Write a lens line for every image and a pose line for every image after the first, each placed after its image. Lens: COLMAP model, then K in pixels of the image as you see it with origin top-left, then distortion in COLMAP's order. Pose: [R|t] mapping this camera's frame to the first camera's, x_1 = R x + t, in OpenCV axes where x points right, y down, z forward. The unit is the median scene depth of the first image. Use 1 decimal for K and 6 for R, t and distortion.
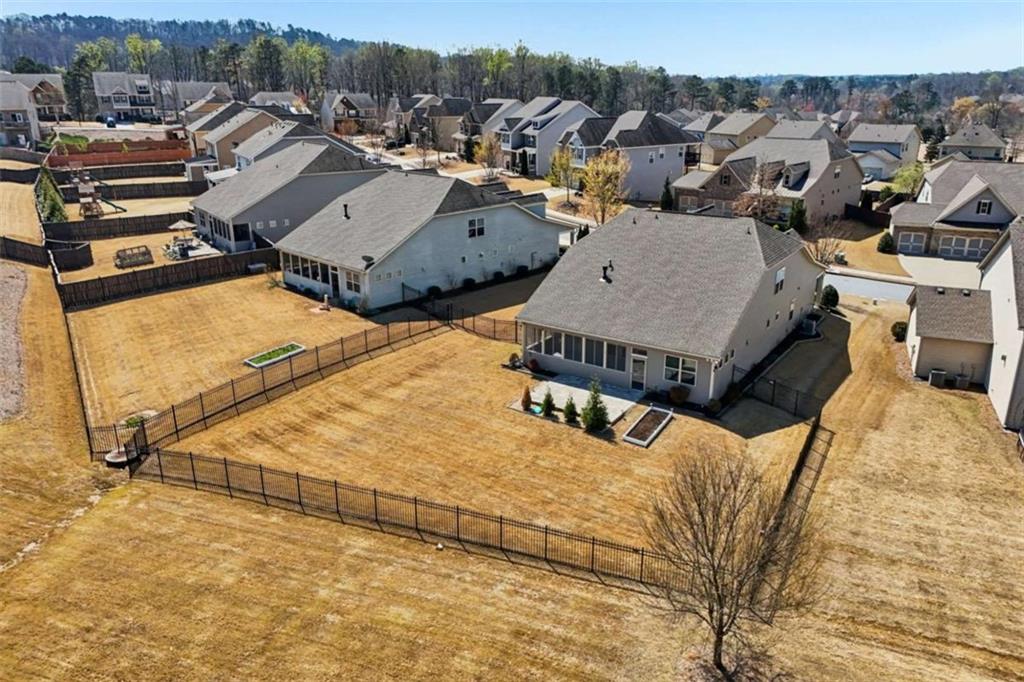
lens RADIAL K [[750.7, 0, 509.7], [0, 750.7, 352.0], [0, 0, 1]] dist [0.087235, -0.105058]
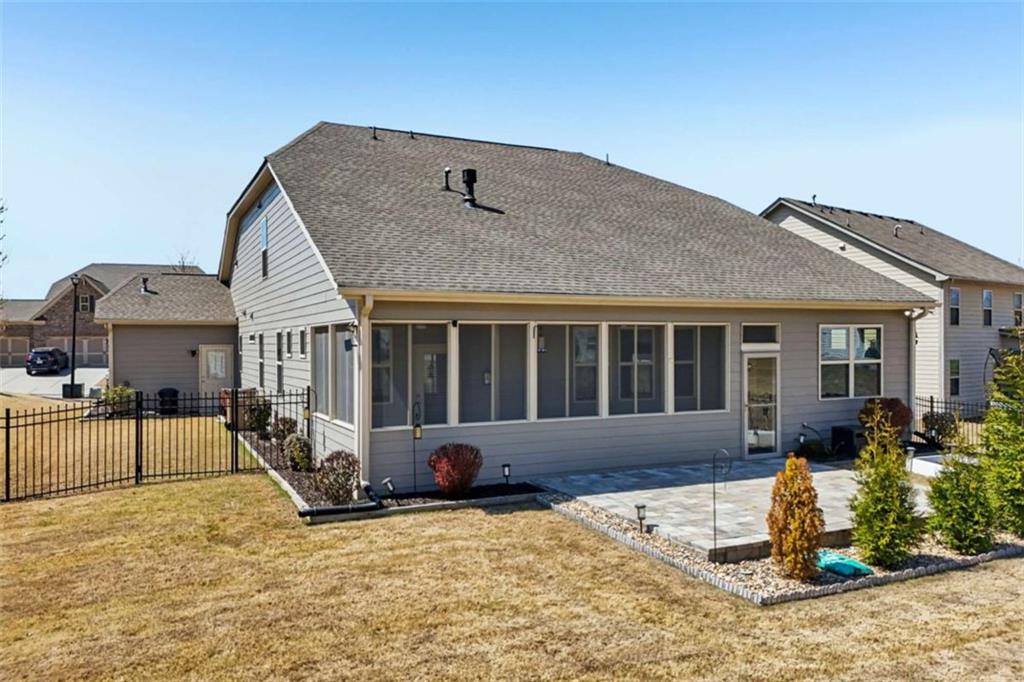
lens RADIAL K [[759.8, 0, 512.0], [0, 759.8, 341.0], [0, 0, 1]] dist [0.095156, -0.119671]
pose [[0.495521, 0.003581, 0.868589, -0.145263], [0.298704, 0.938298, -0.174276, 0.023750], [-0.815619, 0.345808, 0.463877, 0.726426]]
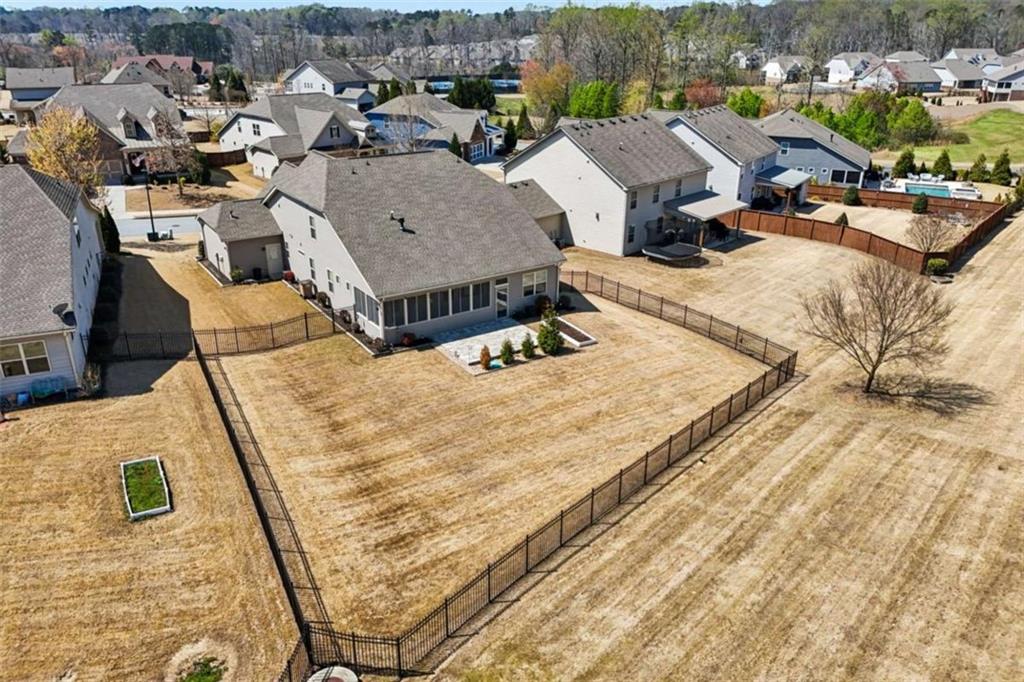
lens RADIAL K [[757.4, 0, 522.4], [0, 757.4, 339.8], [0, 0, 1]] dist [0.099160, -0.099491]
pose [[0.356472, -0.351797, 0.865544, -0.601069], [0.308941, 0.918675, 0.246155, -0.138819], [-0.881750, 0.179654, 0.436167, 0.408046]]
